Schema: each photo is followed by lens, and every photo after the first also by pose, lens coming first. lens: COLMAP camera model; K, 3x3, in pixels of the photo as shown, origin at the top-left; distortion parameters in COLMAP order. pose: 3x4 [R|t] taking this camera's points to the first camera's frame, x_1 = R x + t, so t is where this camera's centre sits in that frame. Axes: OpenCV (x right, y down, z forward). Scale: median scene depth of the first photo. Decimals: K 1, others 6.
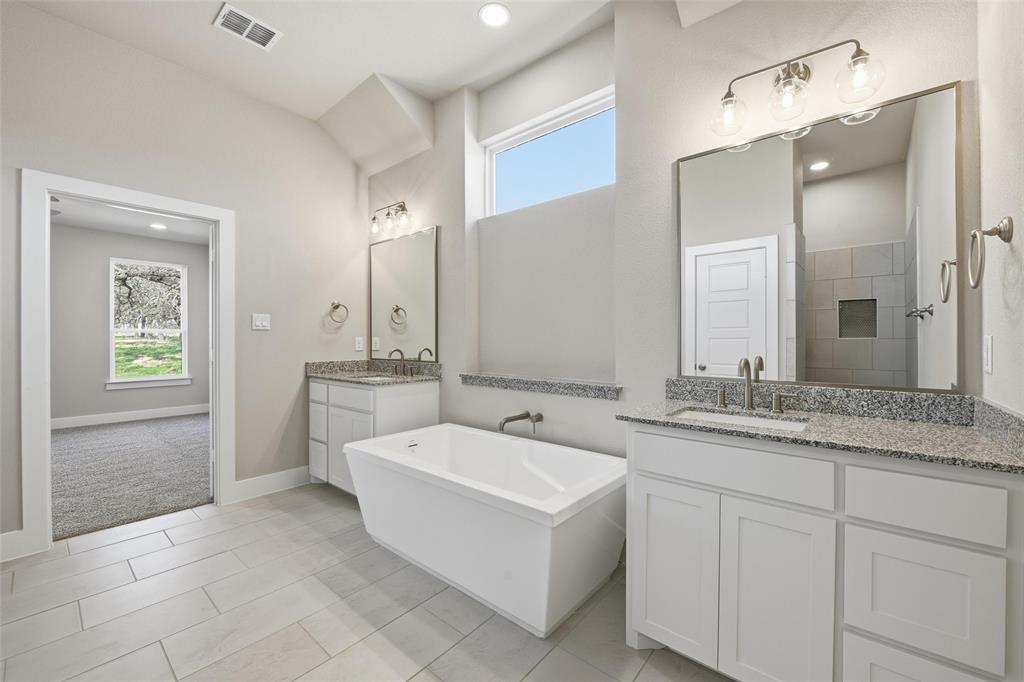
lens RADIAL K [[410.1, 0, 519.3], [0, 410.1, 337.1], [0, 0, 1]] dist [-0.009643, -0.000963]
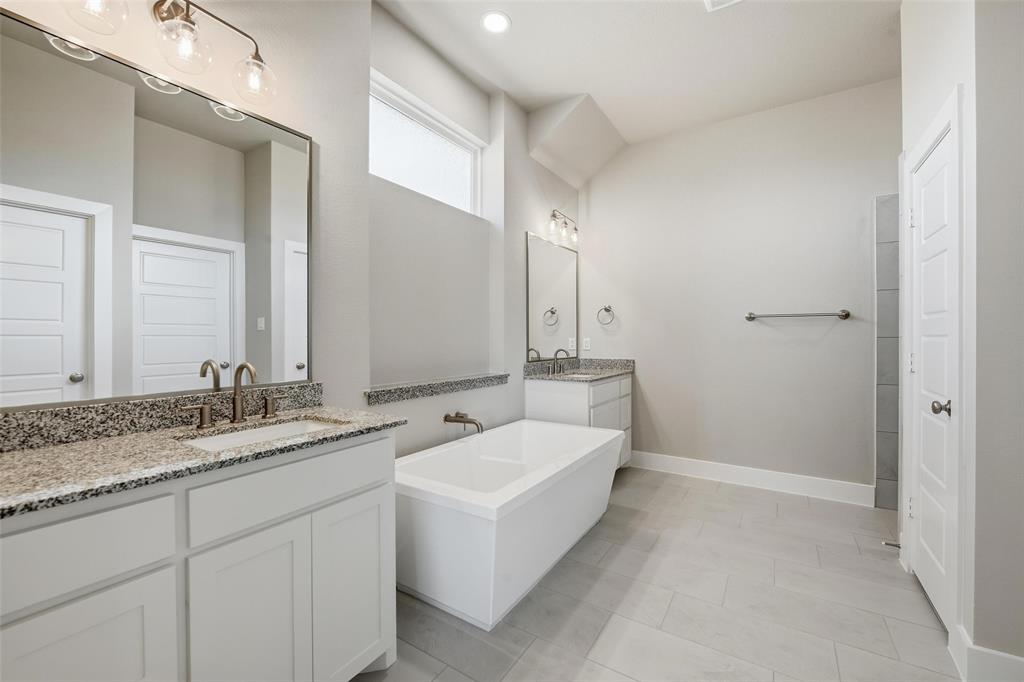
lens RADIAL K [[410.1, 0, 516.7], [0, 410.1, 344.2], [0, 0, 1]] dist [-0.009643, -0.000963]
pose [[-0.128863, -0.003840, 0.991655, -0.942637], [0.009272, 0.999944, 0.005076, 0.012185], [-0.991619, 0.009848, -0.128820, 0.942470]]
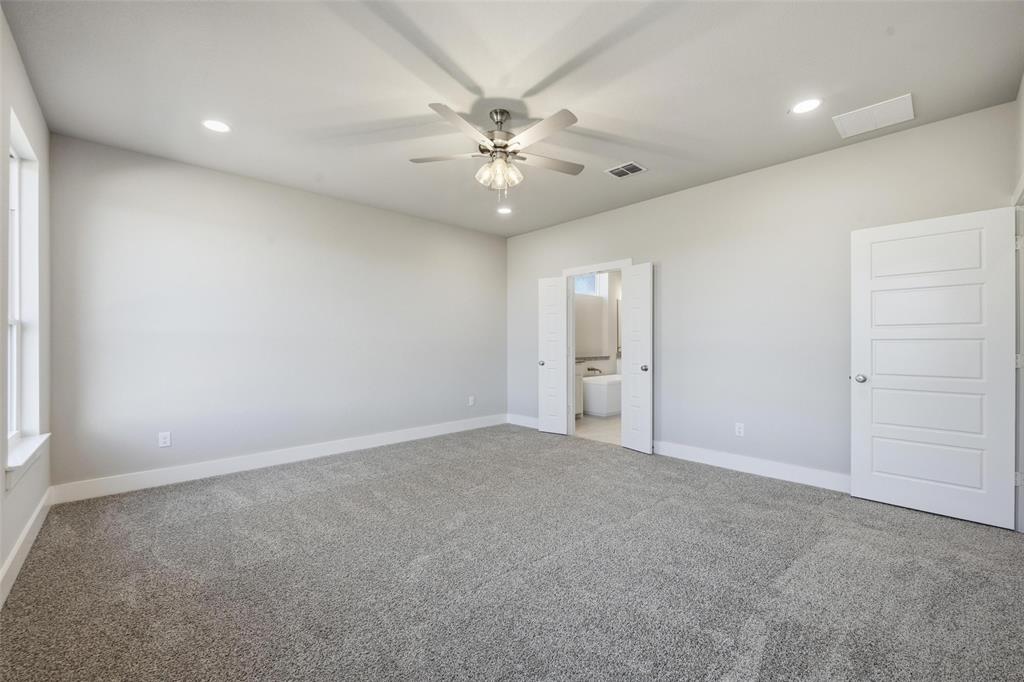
lens RADIAL K [[410.1, 0, 513.7], [0, 410.1, 345.1], [0, 0, 1]] dist [-0.009643, -0.000963]
pose [[0.109505, -0.001481, 0.993985, -2.780125], [0.001287, 0.999998, 0.001348, 0.019327], [-0.993985, 0.001132, 0.109506, 1.179558]]
